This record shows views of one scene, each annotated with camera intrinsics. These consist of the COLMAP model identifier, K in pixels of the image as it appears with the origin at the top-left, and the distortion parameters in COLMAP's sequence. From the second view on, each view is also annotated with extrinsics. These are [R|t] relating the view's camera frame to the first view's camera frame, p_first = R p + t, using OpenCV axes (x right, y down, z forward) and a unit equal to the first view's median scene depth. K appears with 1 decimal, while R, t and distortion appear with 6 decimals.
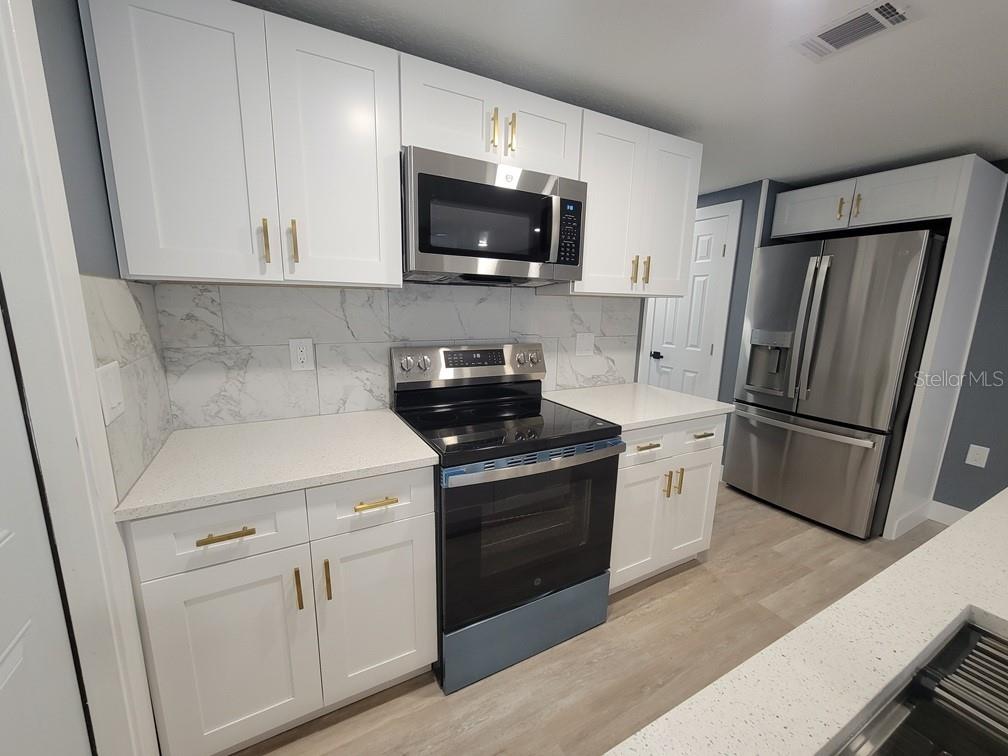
lens RADIAL K [[410.5, 0, 501.8], [0, 410.5, 381.3], [0, 0, 1]] dist [0.001245, -0.000137]
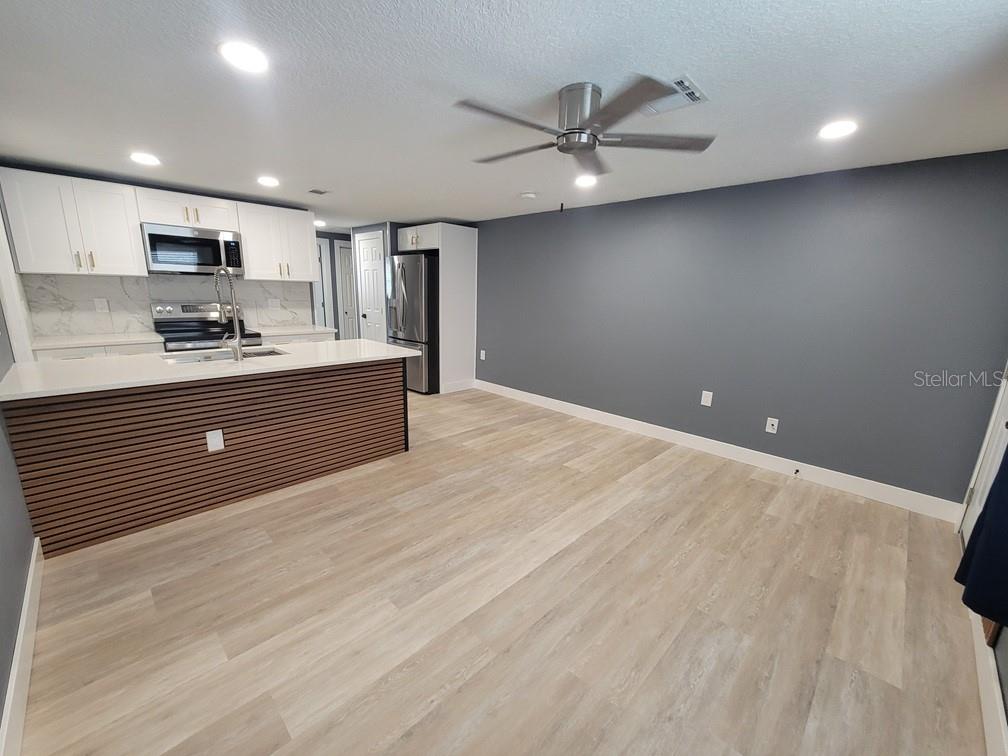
lens RADIAL K [[410.5, 0, 501.8], [0, 410.5, 381.3], [0, 0, 1]] dist [0.001245, -0.000137]
pose [[0.957775, -0.057501, 0.281710, 0.993611], [0.046200, 0.997845, 0.046601, 0.358893], [-0.283783, -0.031618, 0.958367, -1.864516]]
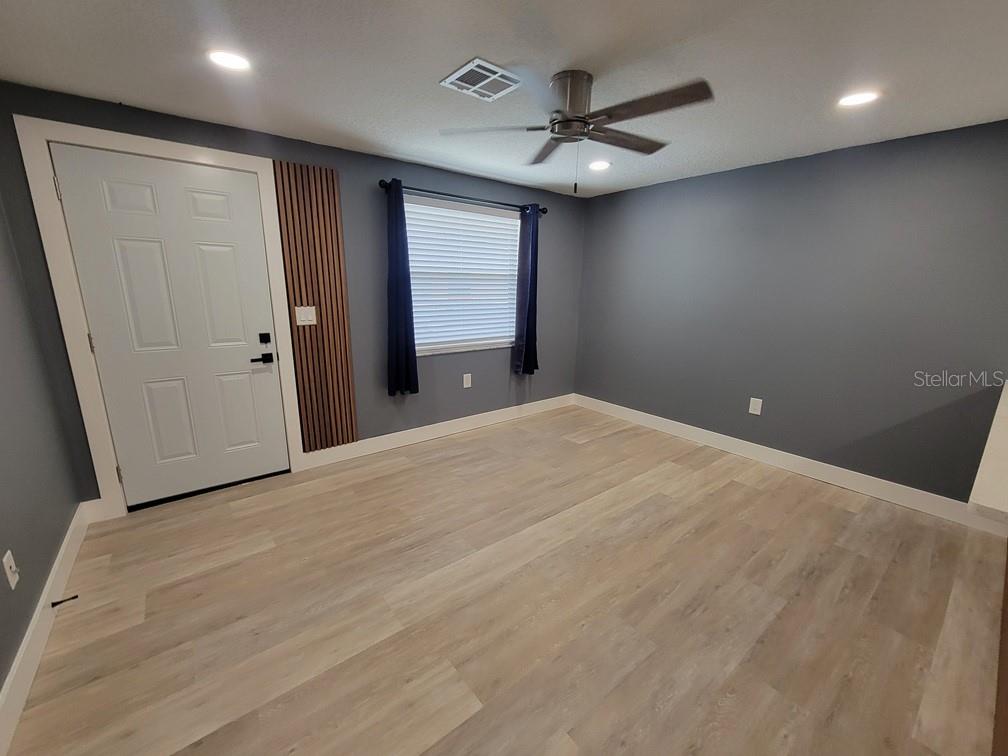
lens RADIAL K [[410.5, 0, 501.8], [0, 410.5, 381.3], [0, 0, 1]] dist [0.001245, -0.000137]
pose [[-0.985251, 0.006991, -0.170971, 1.962116], [-0.063015, 0.914122, 0.400513, -0.064187], [0.159088, 0.405380, -0.900199, 0.542919]]
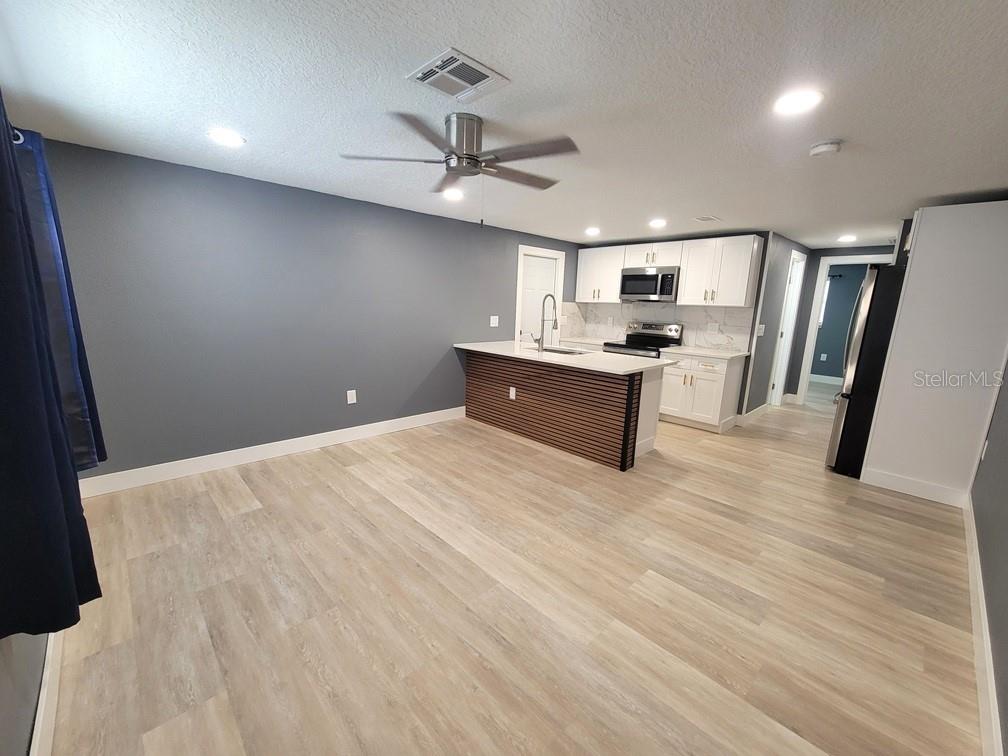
lens RADIAL K [[410.5, 0, 501.8], [0, 410.5, 381.3], [0, 0, 1]] dist [0.001245, -0.000137]
pose [[0.259773, 0.173268, -0.949998, 2.932792], [-0.205194, 0.971209, 0.121027, 0.216576], [0.943617, 0.163495, 0.287848, -0.925313]]
